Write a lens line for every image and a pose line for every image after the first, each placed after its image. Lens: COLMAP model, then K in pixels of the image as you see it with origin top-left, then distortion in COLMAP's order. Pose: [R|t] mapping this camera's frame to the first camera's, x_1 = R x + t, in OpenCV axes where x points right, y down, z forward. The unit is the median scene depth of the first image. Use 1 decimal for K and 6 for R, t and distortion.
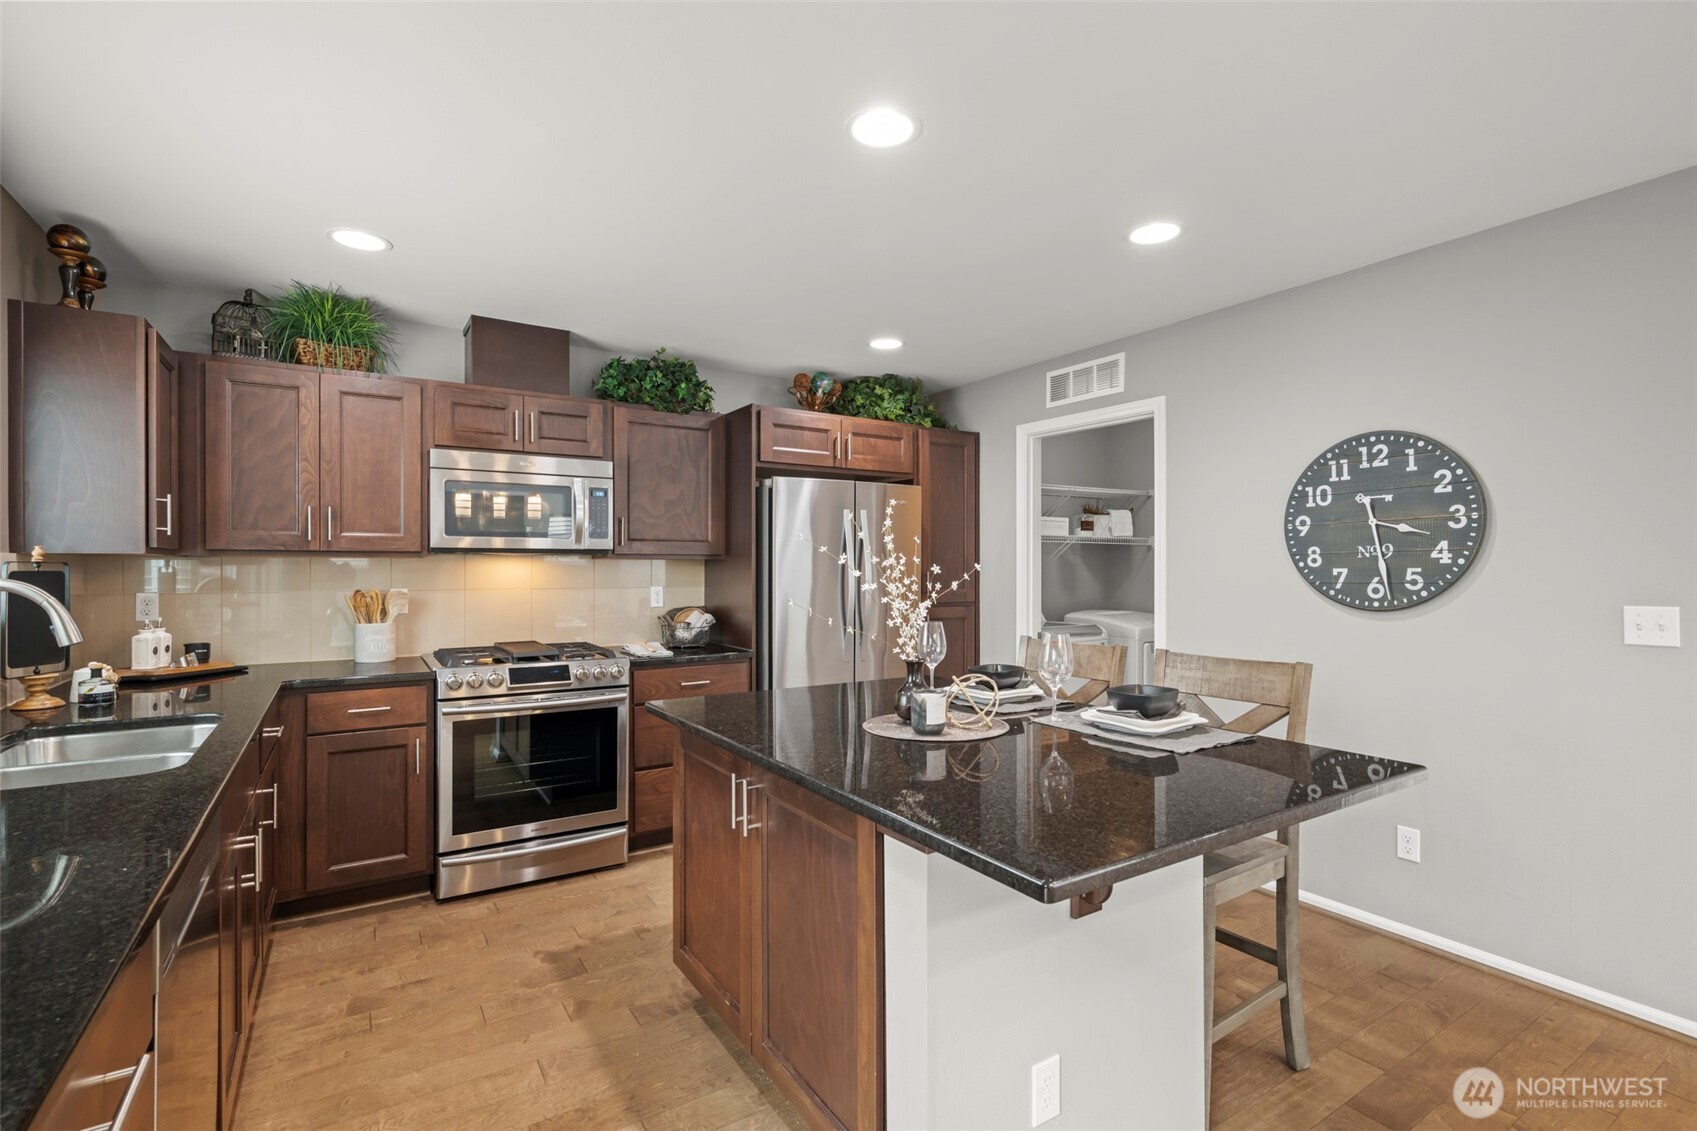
lens RADIAL K [[780.8, 0, 832.2], [0, 780.8, 569.8], [0, 0, 1]] dist [0.013483, -0.000960]
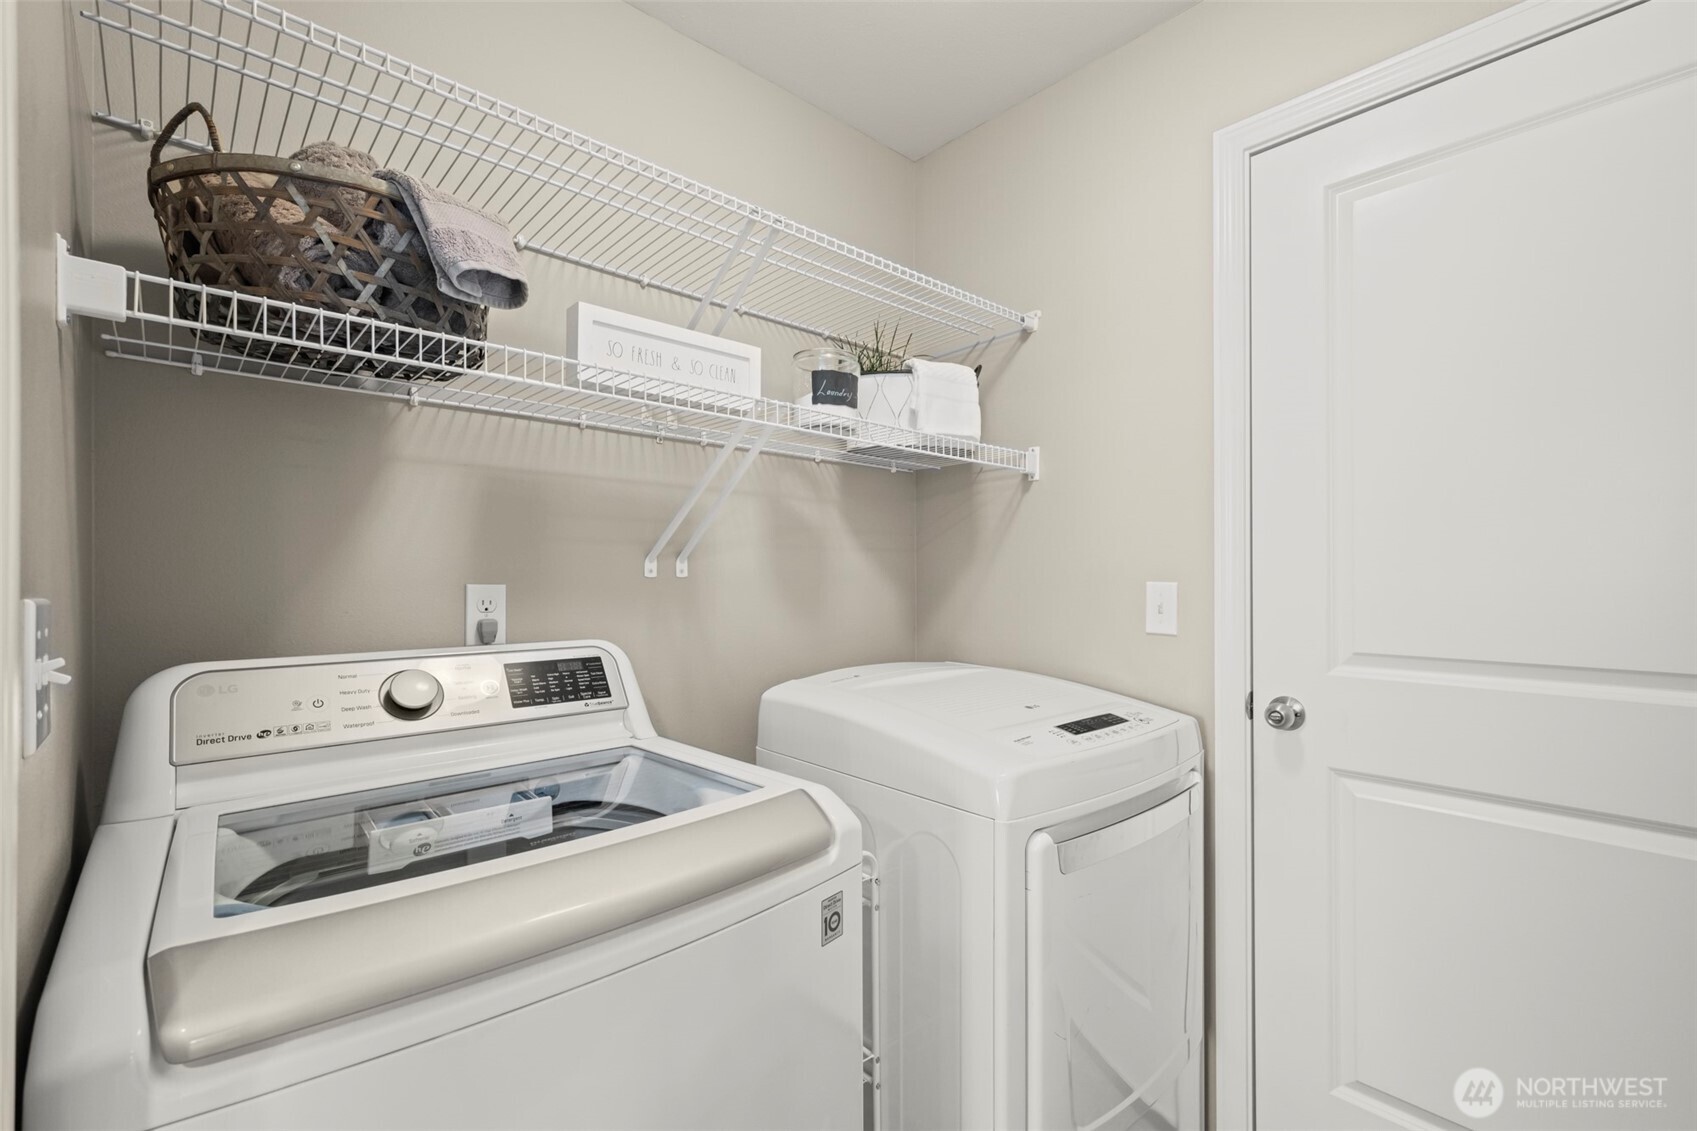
lens RADIAL K [[732.2, 0, 851.2], [0, 732.2, 576.6], [0, 0, 1]] dist [0.001029, -0.000026]
pose [[0.980786, -0.001784, 0.195079, 0.308472], [0.003381, 0.999963, -0.007857, 0.018002], [-0.195058, 0.008365, 0.980756, 0.808796]]
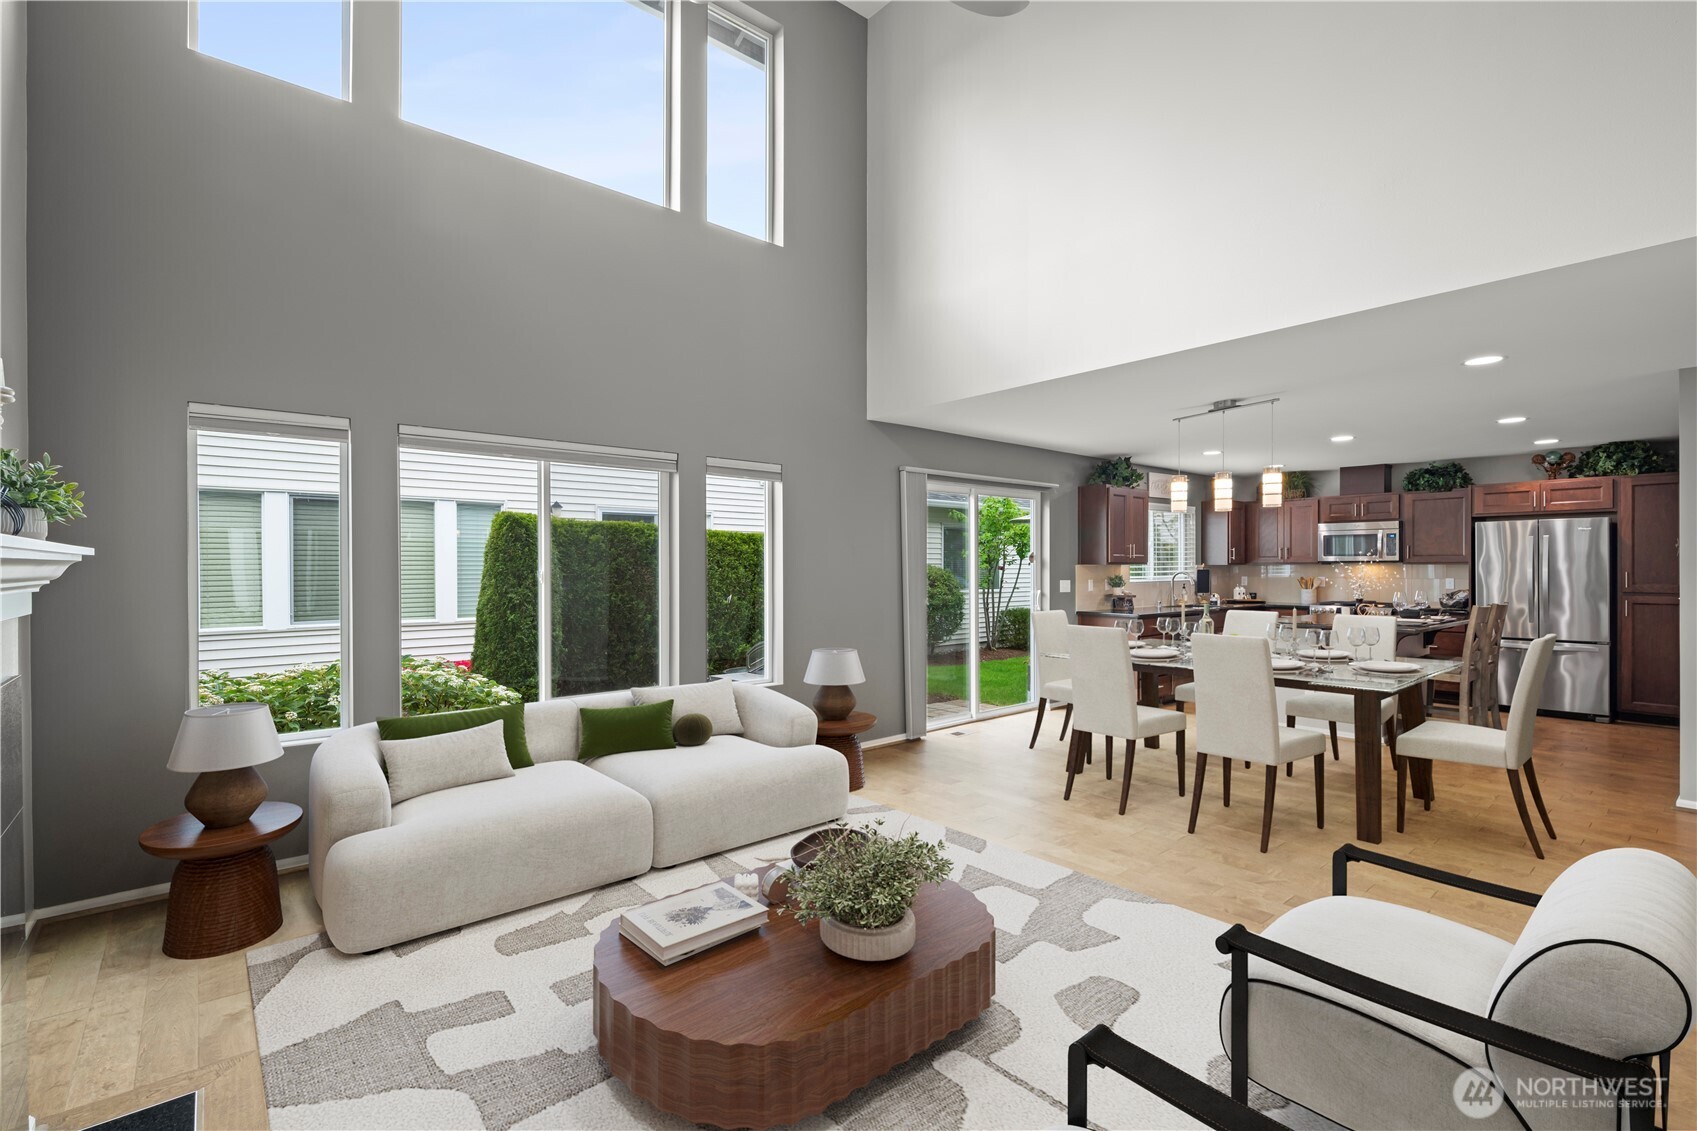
lens RADIAL K [[780.8, 0, 857.7], [0, 780.8, 568.6], [0, 0, 1]] dist [0.013483, -0.000960]
pose [[0.169889, 0.004139, -0.985454, 1.907312], [-0.000028, 0.999991, 0.004195, -0.014224], [0.985463, -0.000685, 0.169888, -1.026808]]
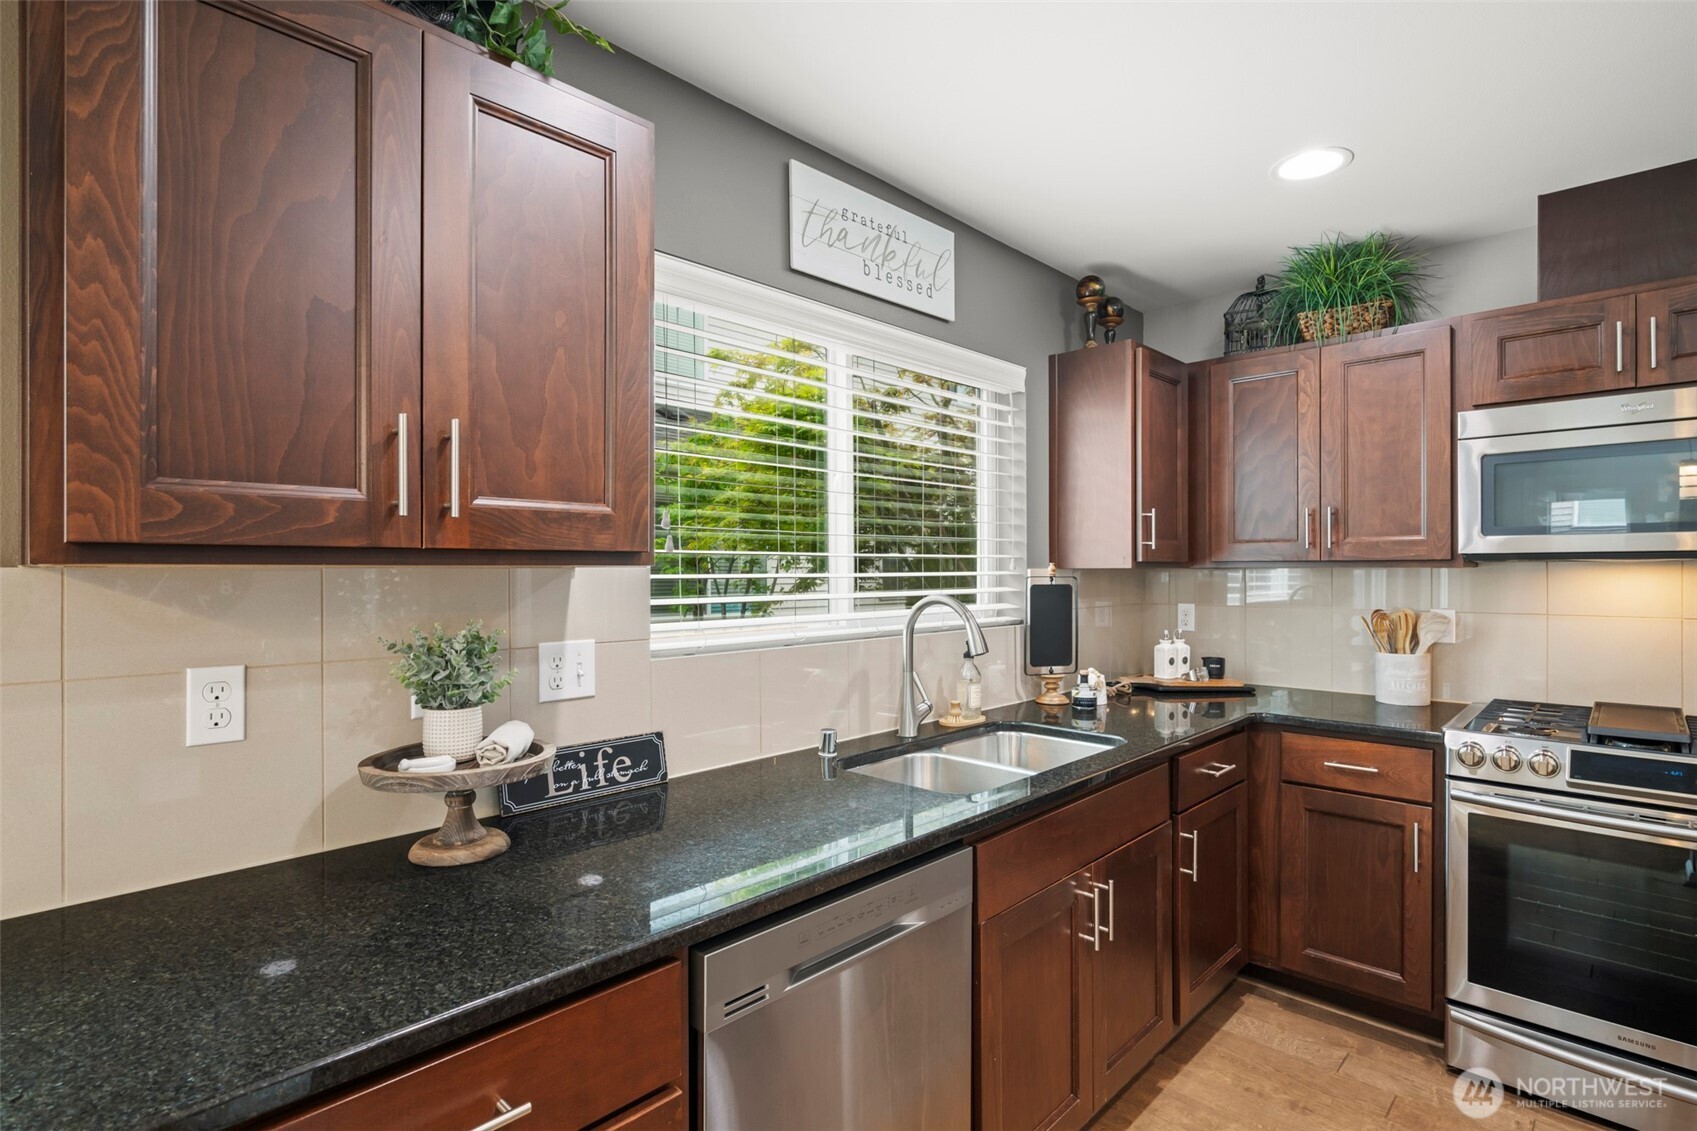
lens RADIAL K [[818.2, 0, 851.2], [0, 818.2, 571.1], [0, 0, 1]] dist [-0.004110, -0.001588]
pose [[0.253548, -0.001438, -0.967322, 0.056953], [-0.000422, 0.999999, -0.001597, -0.011745], [0.967323, 0.000813, 0.253547, 0.298650]]
